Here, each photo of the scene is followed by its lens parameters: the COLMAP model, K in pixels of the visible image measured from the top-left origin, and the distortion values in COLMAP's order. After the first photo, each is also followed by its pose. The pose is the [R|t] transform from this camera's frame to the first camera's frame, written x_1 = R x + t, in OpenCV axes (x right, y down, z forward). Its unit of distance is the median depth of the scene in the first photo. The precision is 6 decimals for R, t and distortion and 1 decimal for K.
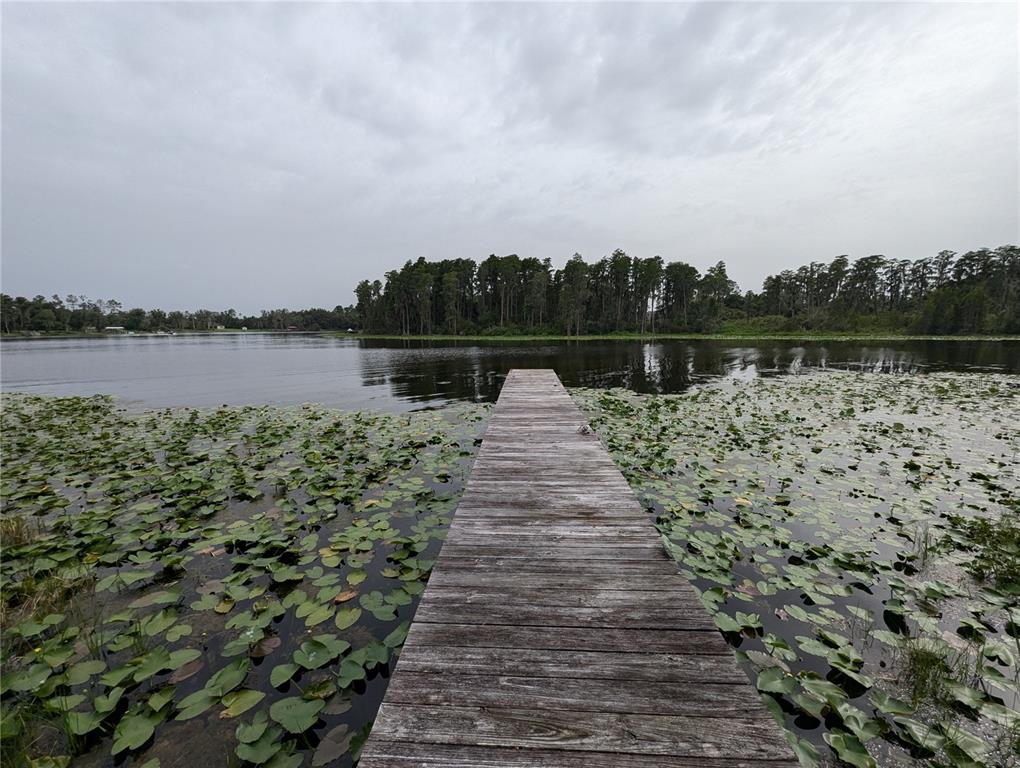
lens RADIAL K [[401.4, 0, 508.7], [0, 401.4, 383.4], [0, 0, 1]] dist [0.001137, -0.000695]
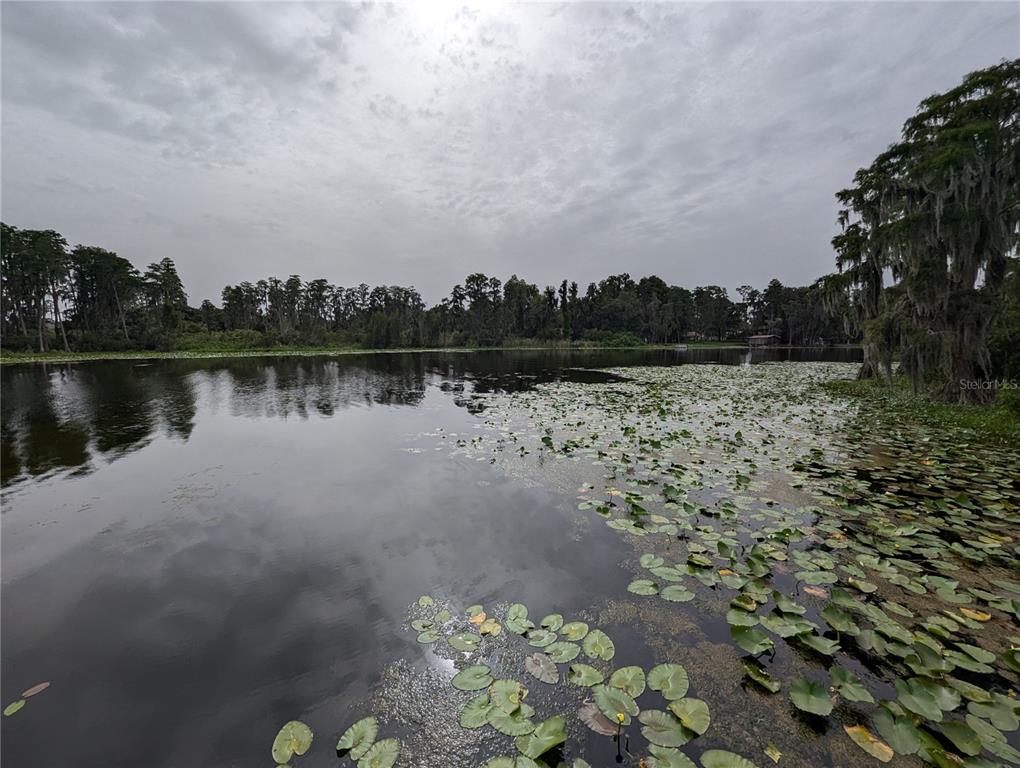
lens RADIAL K [[404.3, 0, 506.0], [0, 404.3, 381.1], [0, 0, 1]] dist [0.000000, -0.000516]
pose [[0.349425, -0.087801, 0.932841, 0.004592], [0.129445, 0.990576, 0.044747, -0.017198], [-0.927980, 0.105116, 0.357498, 0.129409]]
